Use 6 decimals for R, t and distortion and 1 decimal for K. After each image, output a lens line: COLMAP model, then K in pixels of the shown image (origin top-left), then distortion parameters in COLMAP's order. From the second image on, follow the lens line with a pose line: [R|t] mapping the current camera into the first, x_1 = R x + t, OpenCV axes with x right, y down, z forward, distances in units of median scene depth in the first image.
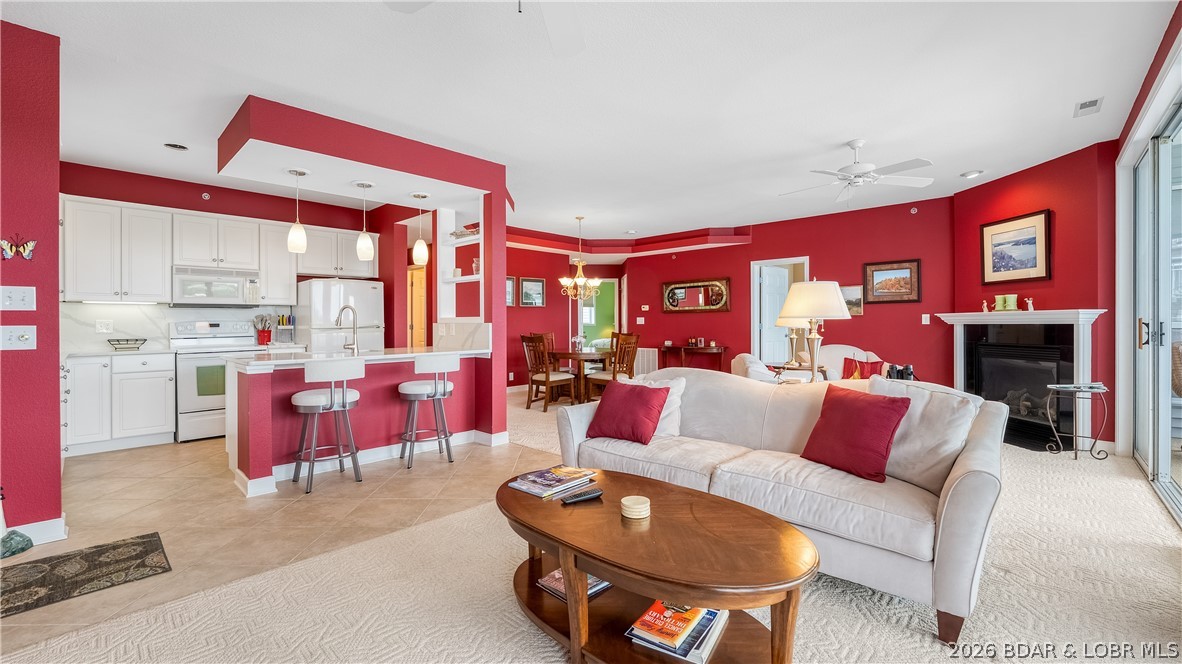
lens RADIAL K [[473.3, 0, 572.8], [0, 473.3, 329.6], [0, 0, 1]] dist [-0.014432, 0.000033]
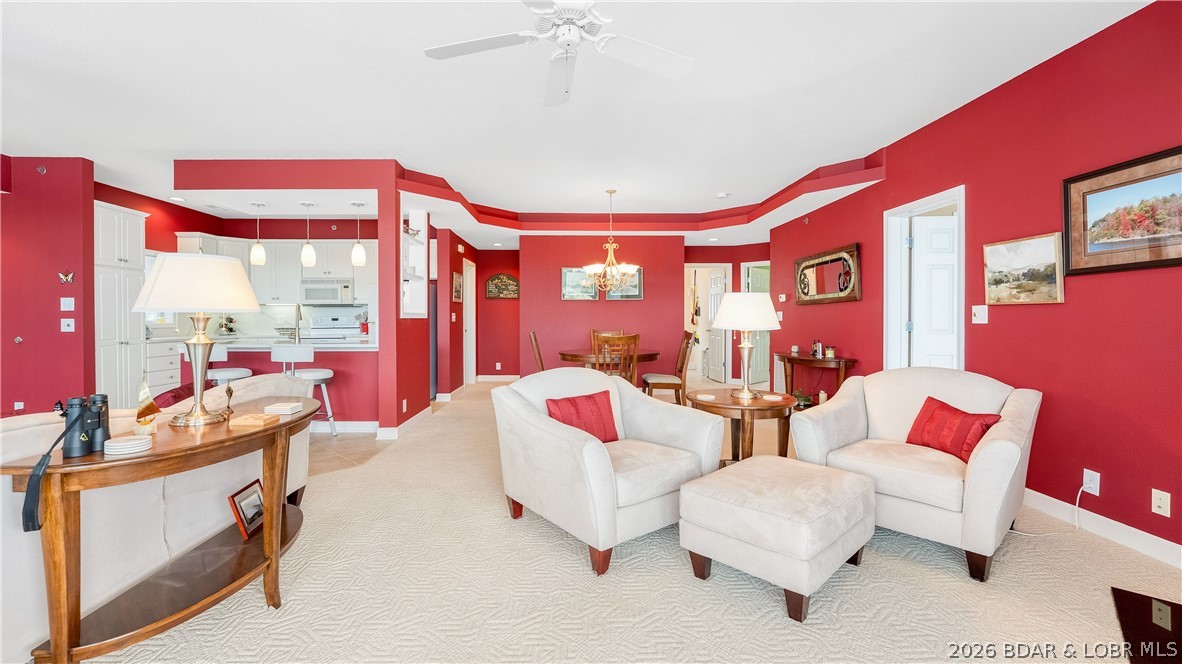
lens RADIAL K [[473.3, 0, 572.8], [0, 473.3, 329.6], [0, 0, 1]] dist [-0.014432, 0.000033]
pose [[0.720288, 0.019229, -0.693408, 0.680549], [-0.013709, 0.999815, 0.013486, -0.007193], [0.693539, -0.000208, 0.720419, 0.456092]]
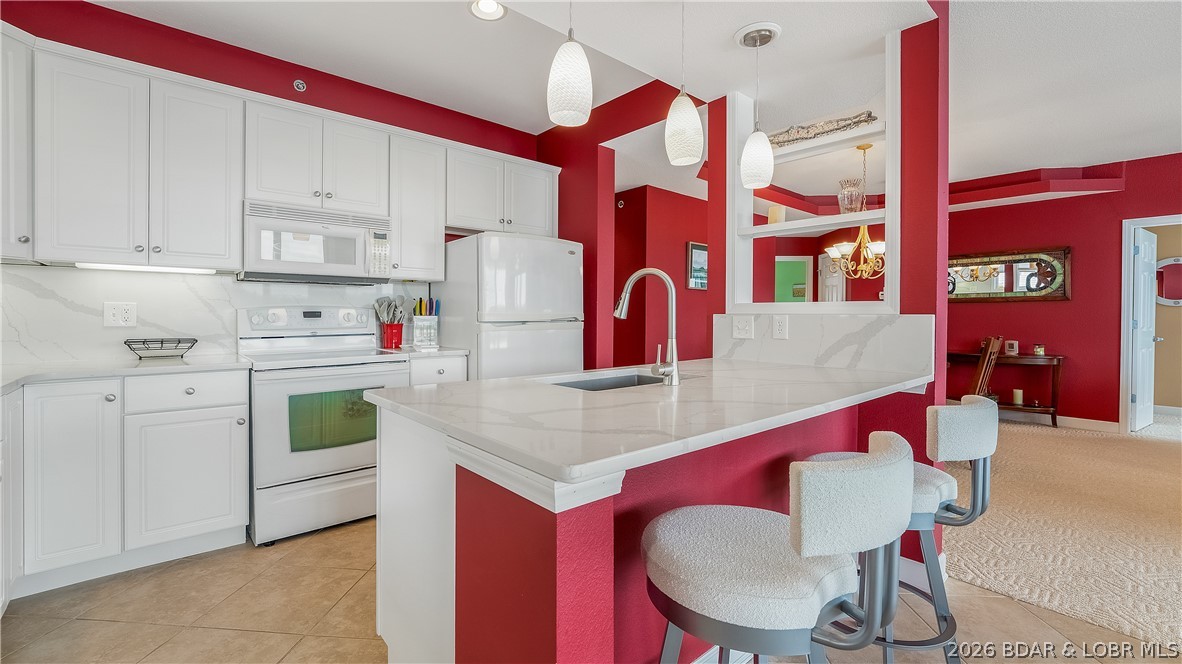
lens RADIAL K [[484.2, 0, 580.9], [0, 484.2, 325.5], [0, 0, 1]] dist [-0.012550, -0.000161]
pose [[0.996324, 0.011132, -0.084941, -0.375141], [-0.010567, 0.999919, 0.007093, -0.003046], [0.085013, -0.006170, 0.996361, 0.429417]]
